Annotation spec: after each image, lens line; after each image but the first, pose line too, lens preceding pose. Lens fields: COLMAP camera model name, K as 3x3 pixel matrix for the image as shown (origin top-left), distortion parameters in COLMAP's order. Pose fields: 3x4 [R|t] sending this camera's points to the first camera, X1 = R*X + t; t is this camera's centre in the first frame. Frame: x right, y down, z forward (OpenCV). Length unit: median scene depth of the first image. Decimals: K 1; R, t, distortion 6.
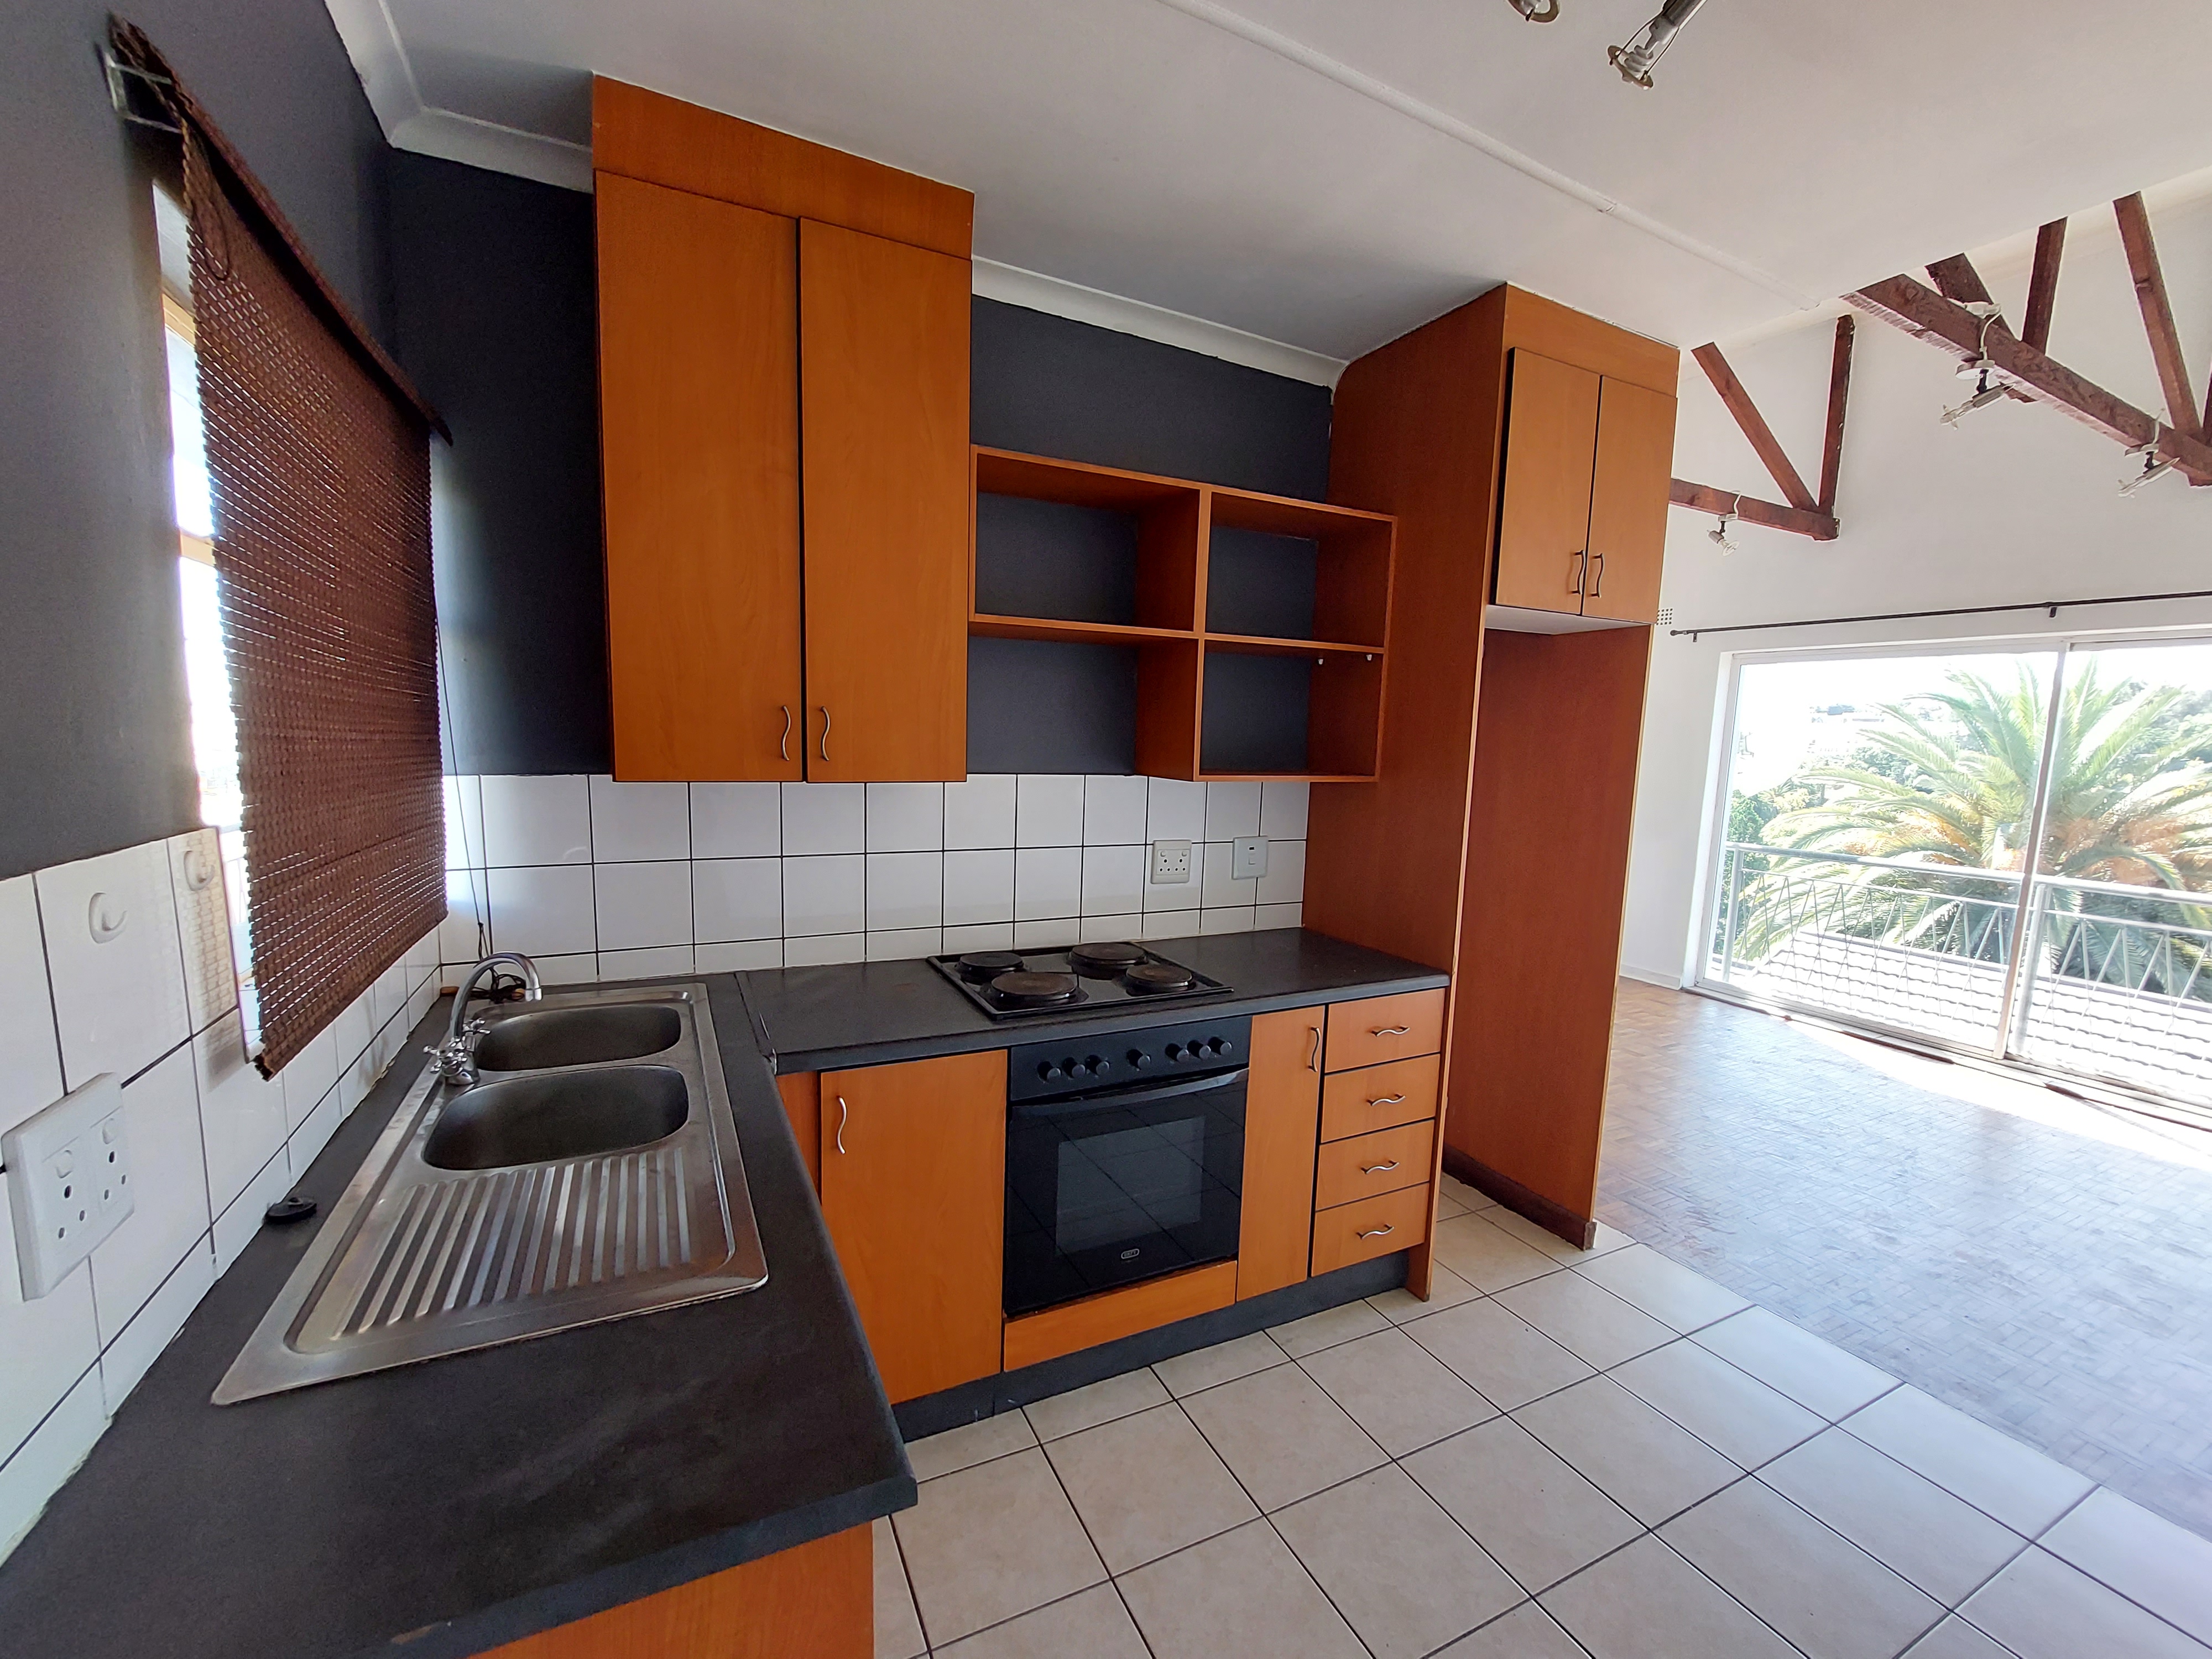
lens RADIAL K [[884.7, 0, 1073.3], [0, 884.7, 842.9], [0, 0, 1]] dist [-0.016734, -0.000983]
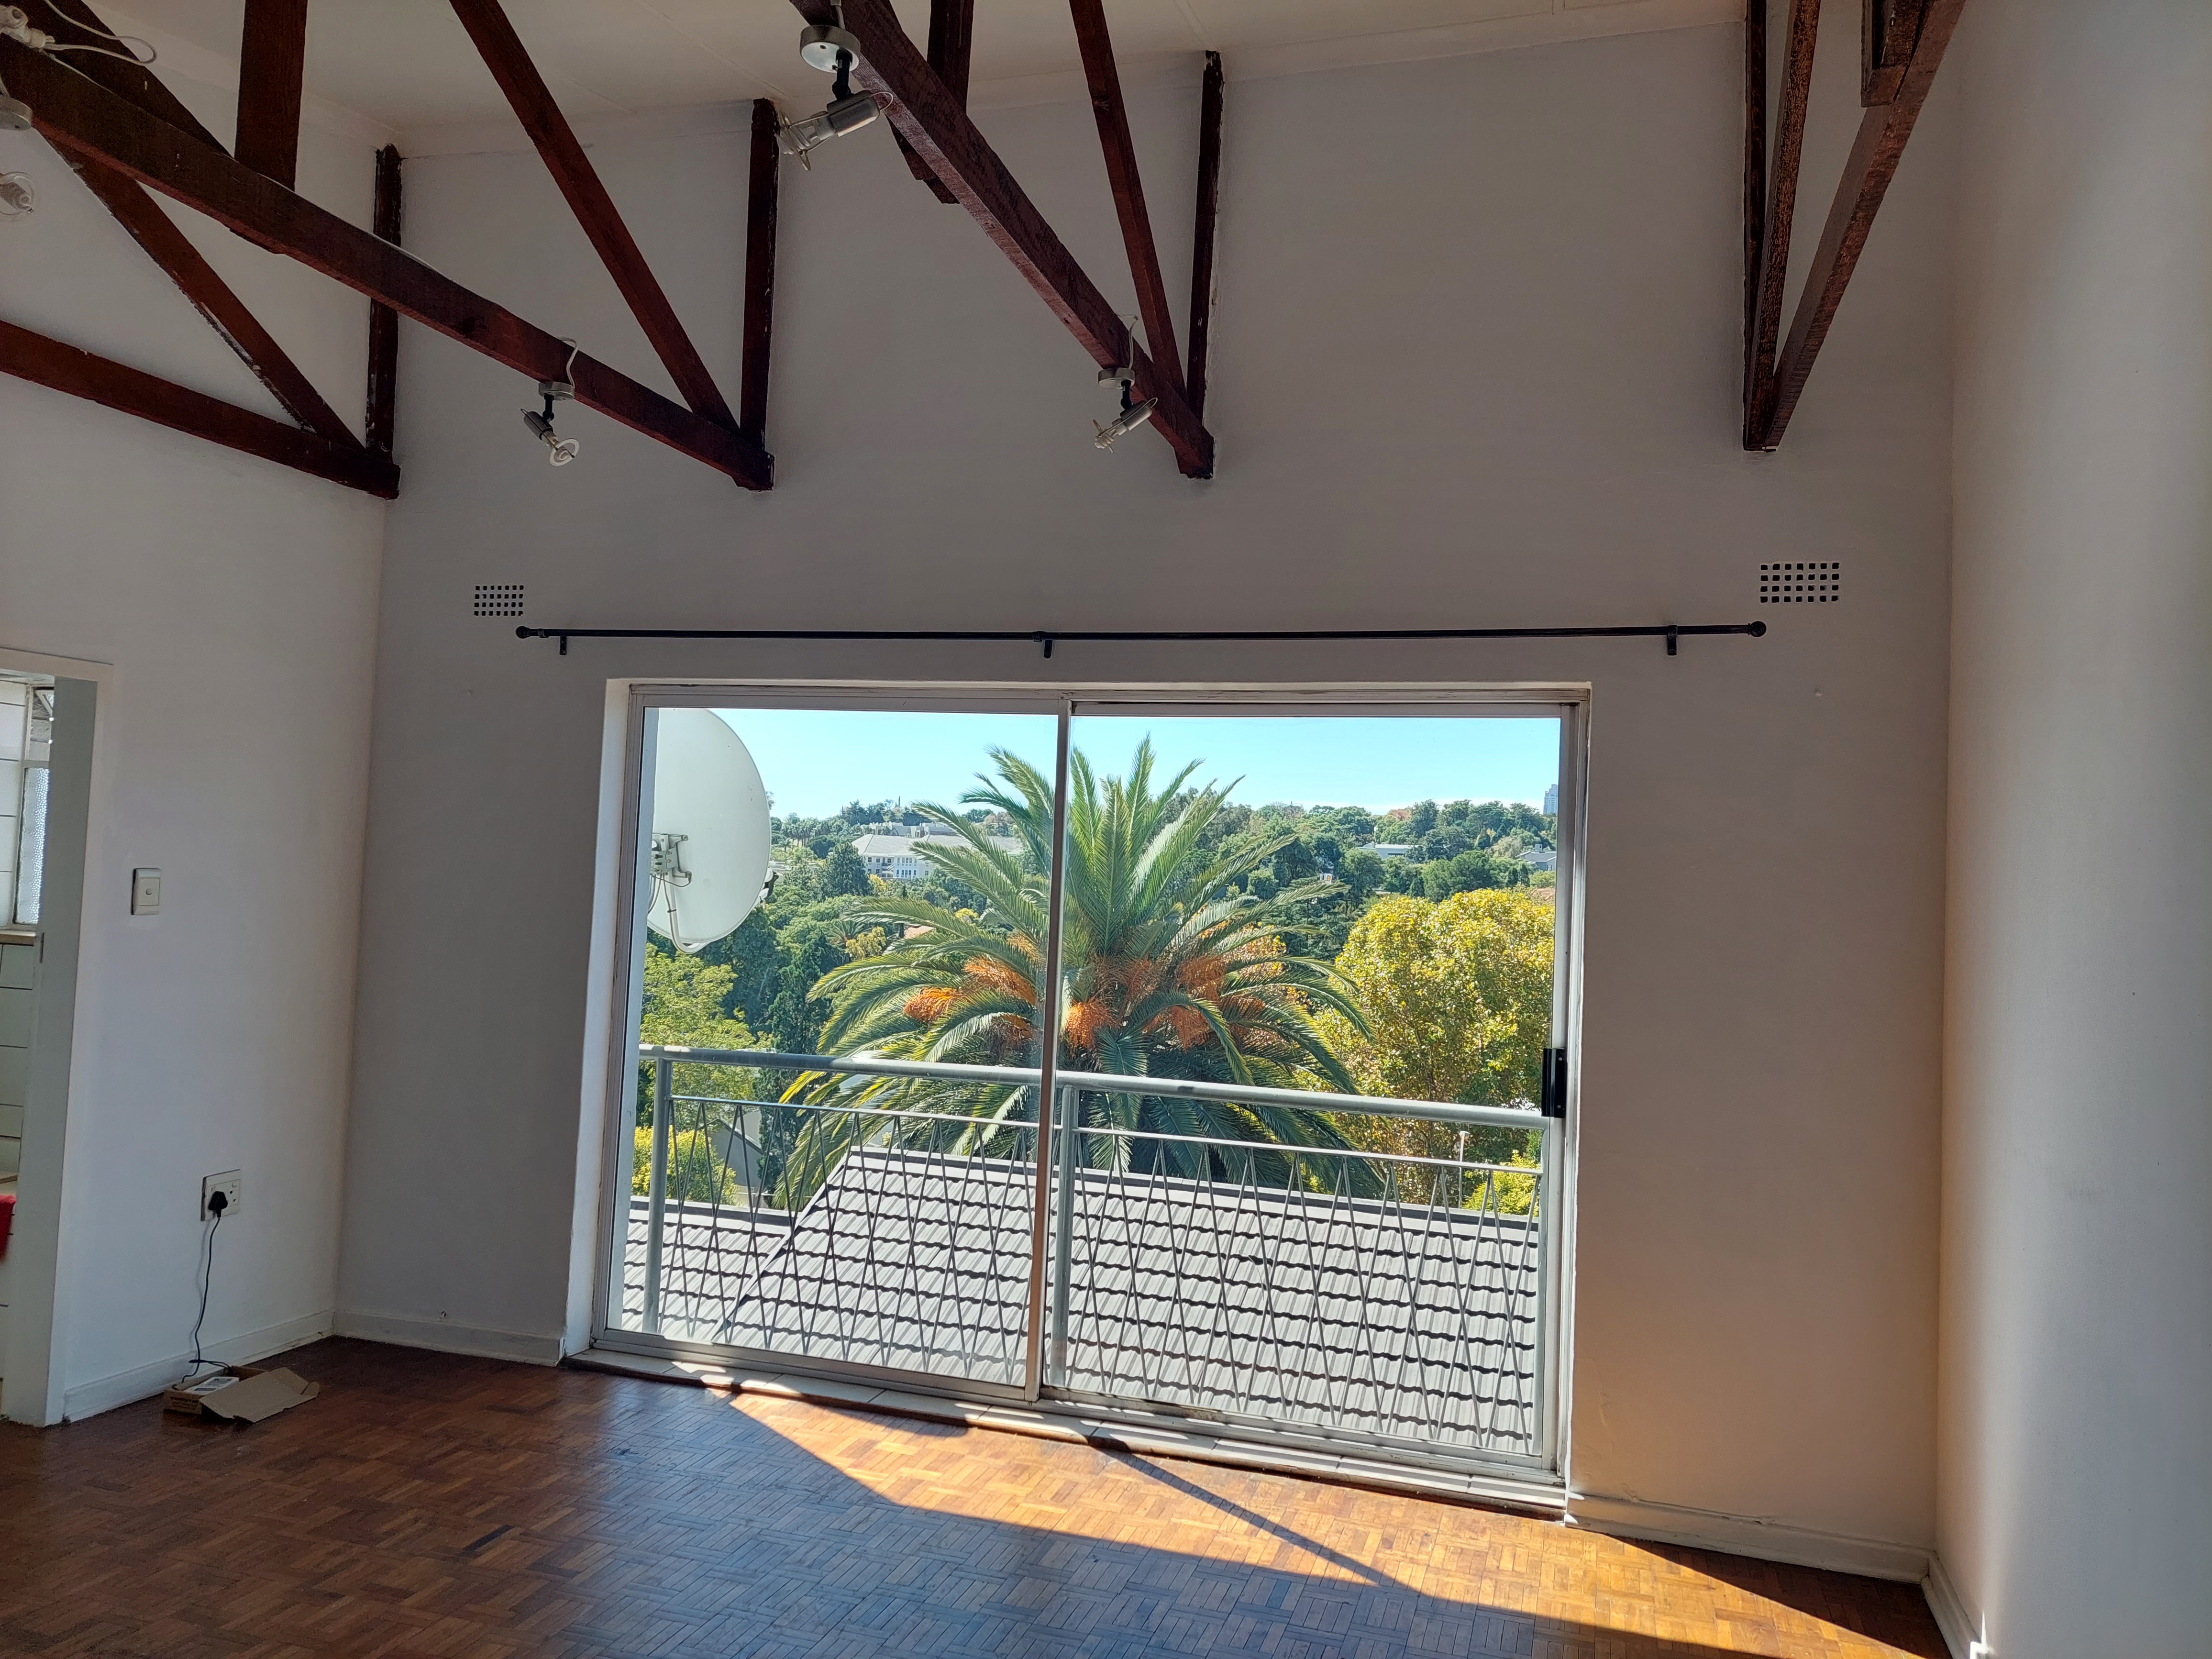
lens RADIAL K [[1590.7, 0, 1104.7], [0, 1590.7, 830.4], [0, 0, 1]] dist [0.068782, -0.069869]
pose [[0.669770, 0.028571, 0.742019, 0.549166], [0.066961, 0.992865, -0.098671, -0.037132], [-0.739544, 0.115773, 0.663078, 0.389450]]
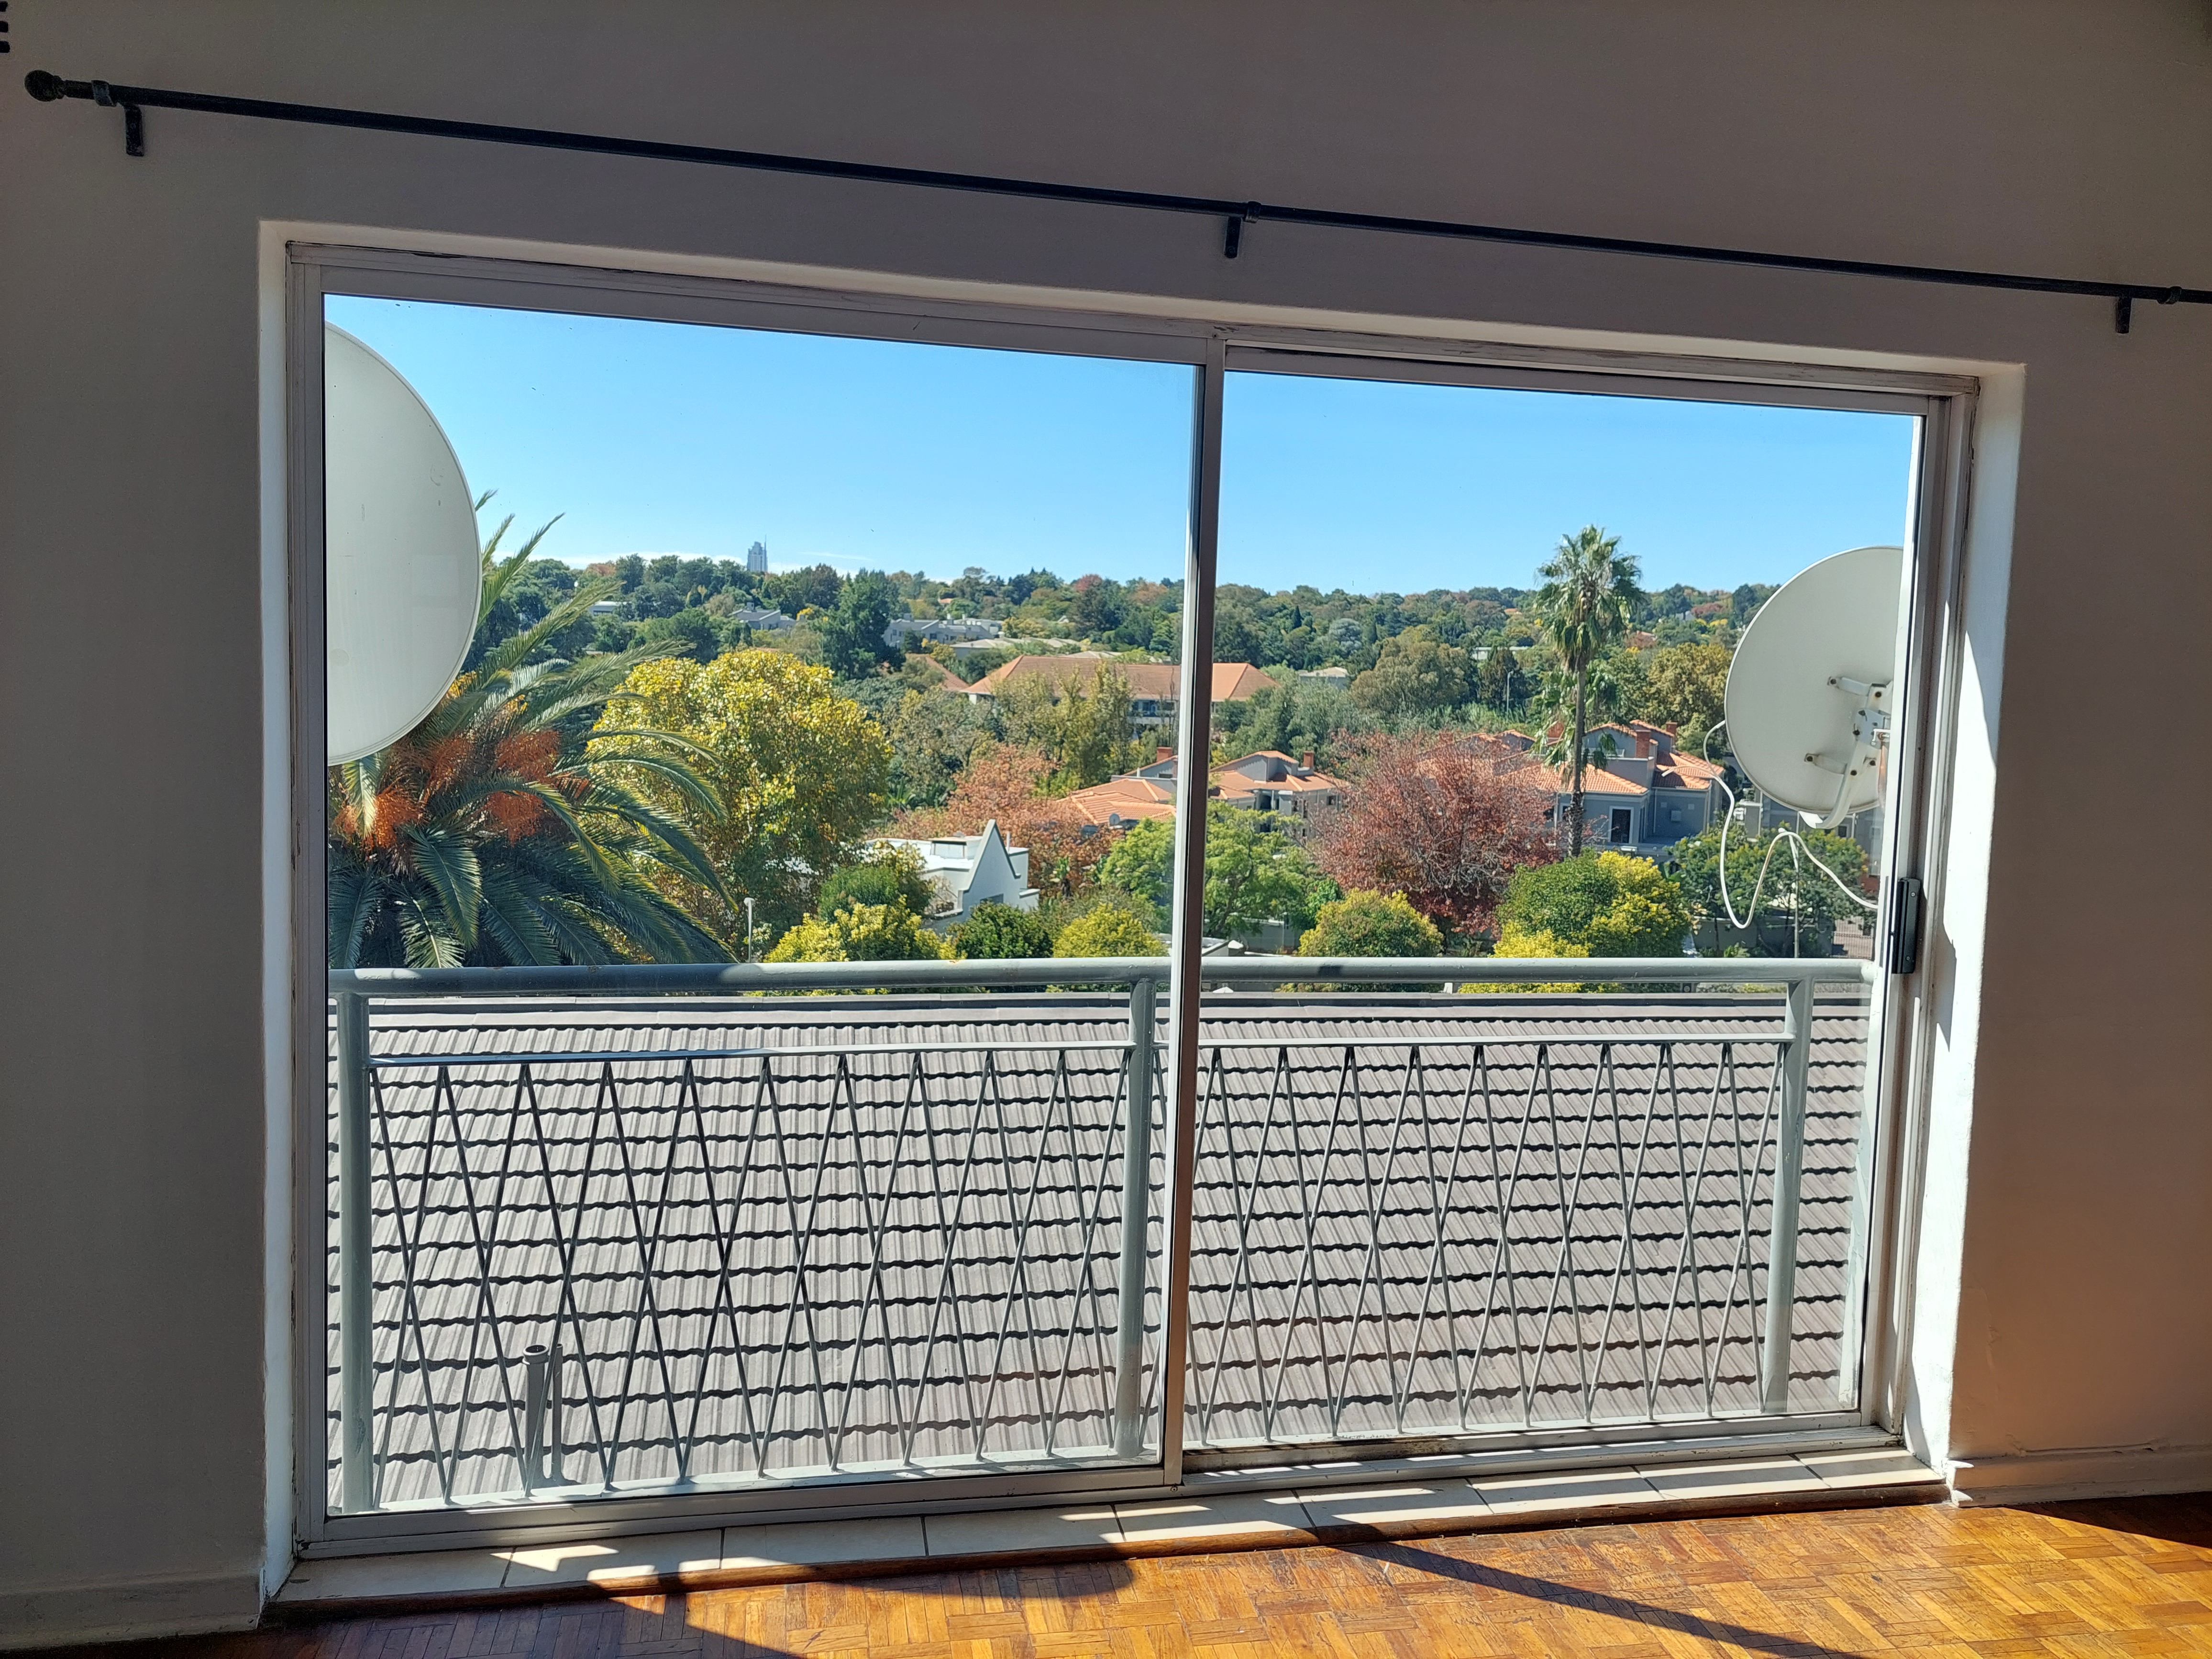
lens RADIAL K [[1590.7, 0, 1129.5], [0, 1590.7, 839.3], [0, 0, 1]] dist [0.068782, -0.069869]
pose [[0.236851, -0.115910, 0.964607, 0.818412], [0.092365, 0.991047, 0.096408, -0.161149], [-0.967146, 0.066262, 0.245436, 1.546771]]
